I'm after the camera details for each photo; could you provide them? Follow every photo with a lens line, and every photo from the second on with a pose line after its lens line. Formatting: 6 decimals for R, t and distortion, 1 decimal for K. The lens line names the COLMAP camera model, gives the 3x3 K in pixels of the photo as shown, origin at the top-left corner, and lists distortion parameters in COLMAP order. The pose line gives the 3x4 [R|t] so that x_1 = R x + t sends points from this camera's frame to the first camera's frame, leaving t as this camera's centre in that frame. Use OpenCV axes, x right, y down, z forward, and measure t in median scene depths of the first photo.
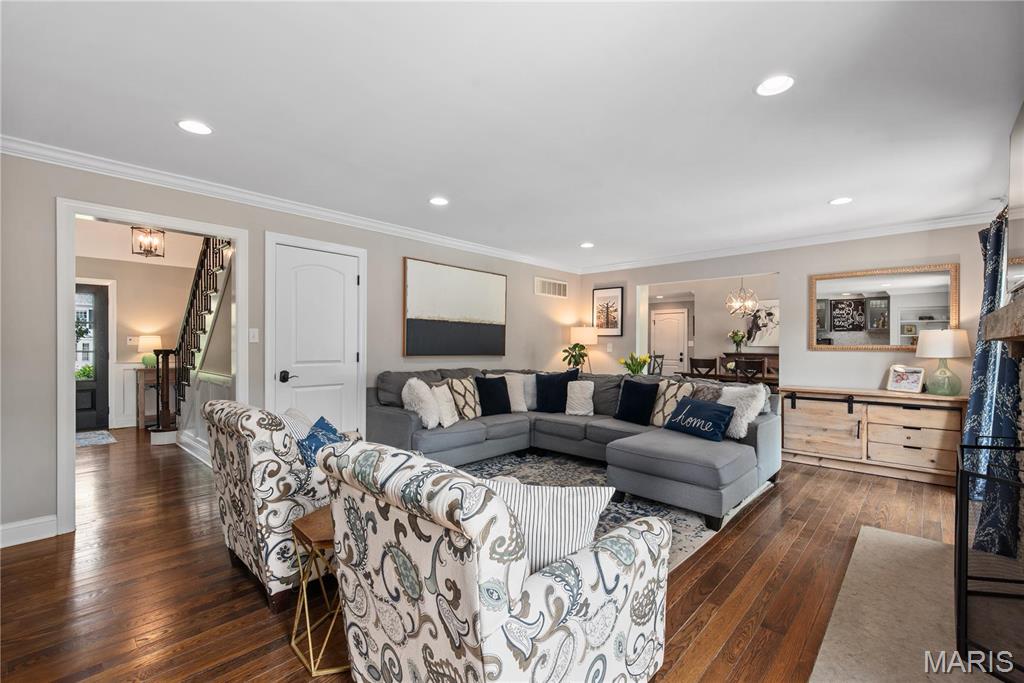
lens RADIAL K [[460.2, 0, 514.9], [0, 460.2, 347.3], [0, 0, 1]] dist [0.021076, 0.000011]
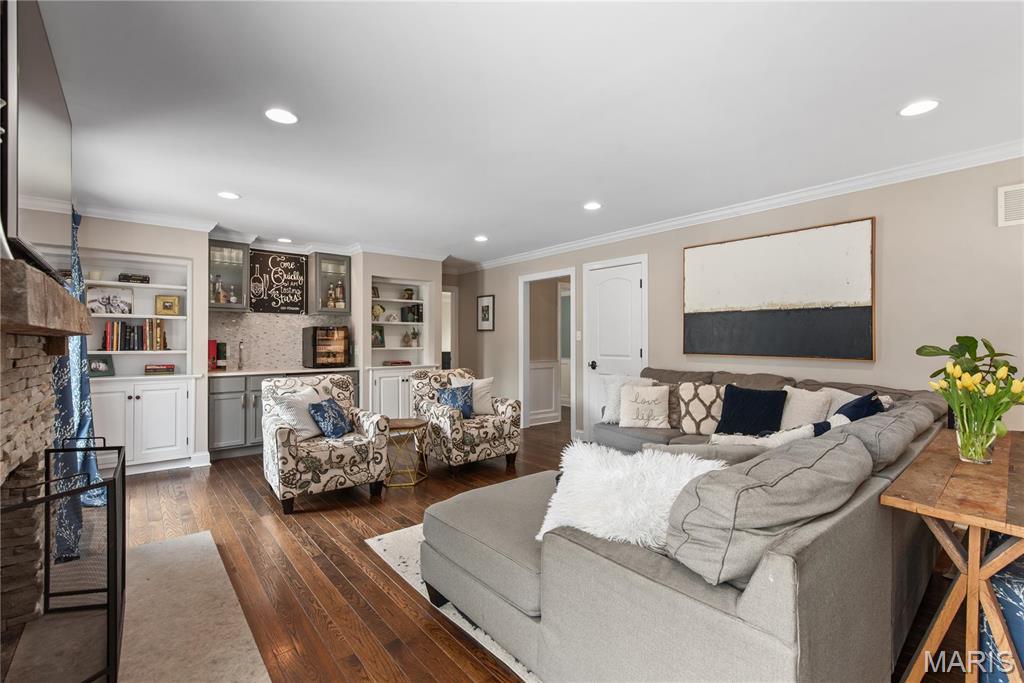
lens RADIAL K [[447.7, 0, 512.0], [0, 447.7, 341.5], [0, 0, 1]] dist [-0.002915, -0.000095]
pose [[-0.146673, -0.003608, -0.989178, 0.754260], [-0.006493, 0.999975, -0.002685, -0.001966], [0.989164, 0.006029, -0.146693, 0.841354]]
